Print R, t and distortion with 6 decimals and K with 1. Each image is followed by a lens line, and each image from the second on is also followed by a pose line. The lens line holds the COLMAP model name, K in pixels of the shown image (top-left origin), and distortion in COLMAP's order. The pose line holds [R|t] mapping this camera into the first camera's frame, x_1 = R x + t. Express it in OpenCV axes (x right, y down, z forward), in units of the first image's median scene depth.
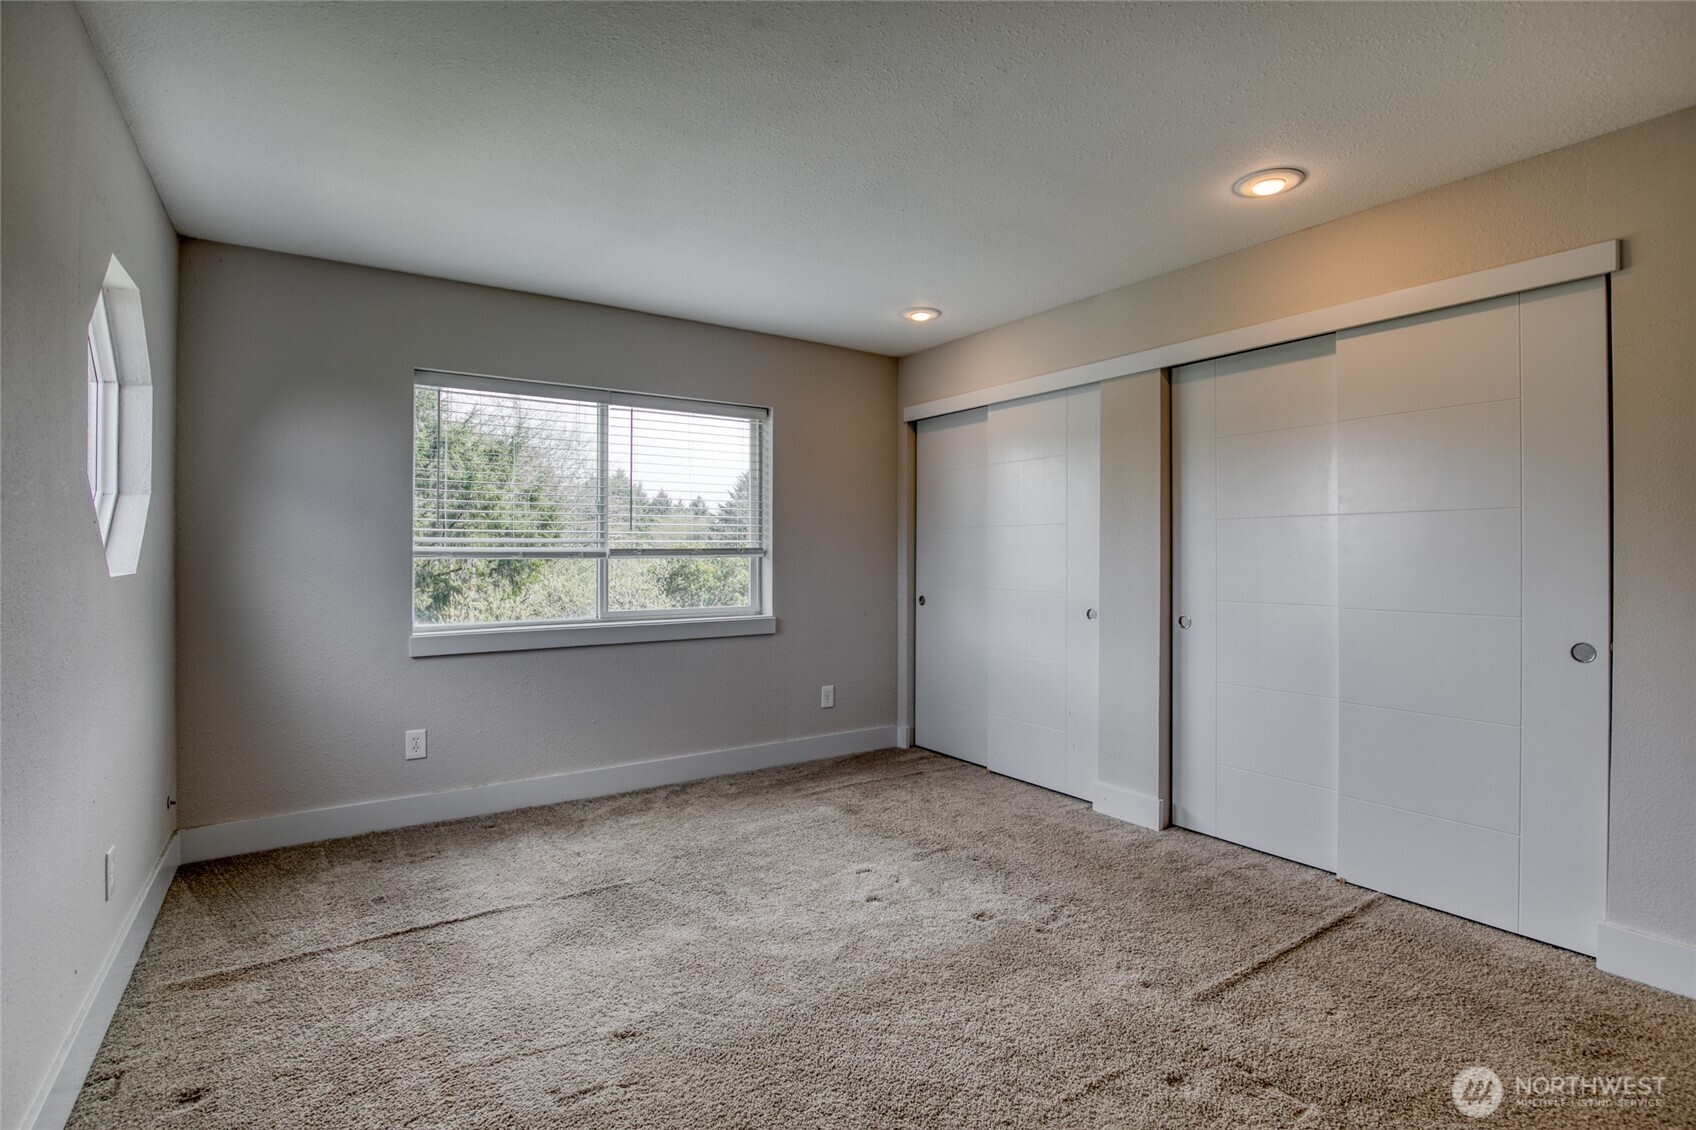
lens RADIAL K [[787.2, 0, 847.8], [0, 787.2, 564.4], [0, 0, 1]] dist [-0.030522, 0.002313]
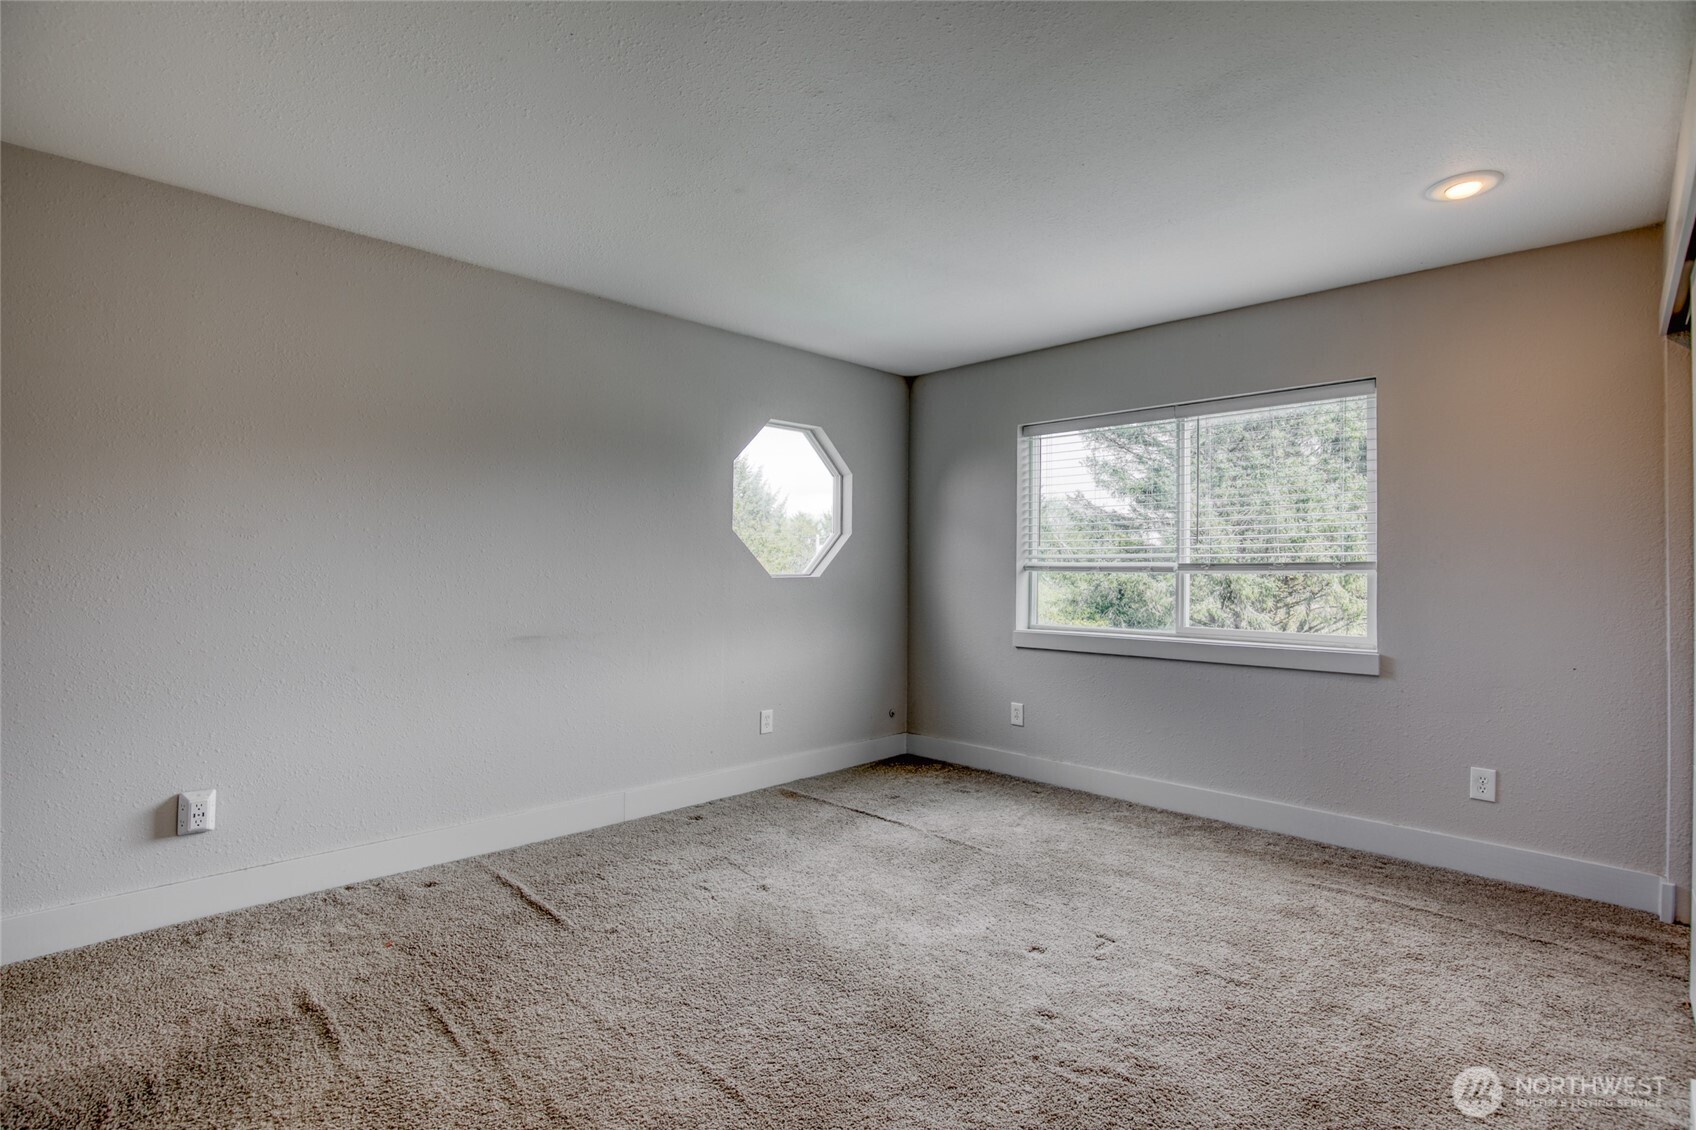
lens RADIAL K [[787.2, 0, 863.2], [0, 787.2, 565.3], [0, 0, 1]] dist [-0.030522, 0.002313]
pose [[0.221611, 0.001389, -0.975134, 0.653573], [-0.017637, 0.999841, -0.002584, -0.008972], [0.974976, 0.017771, 0.221600, 0.446026]]
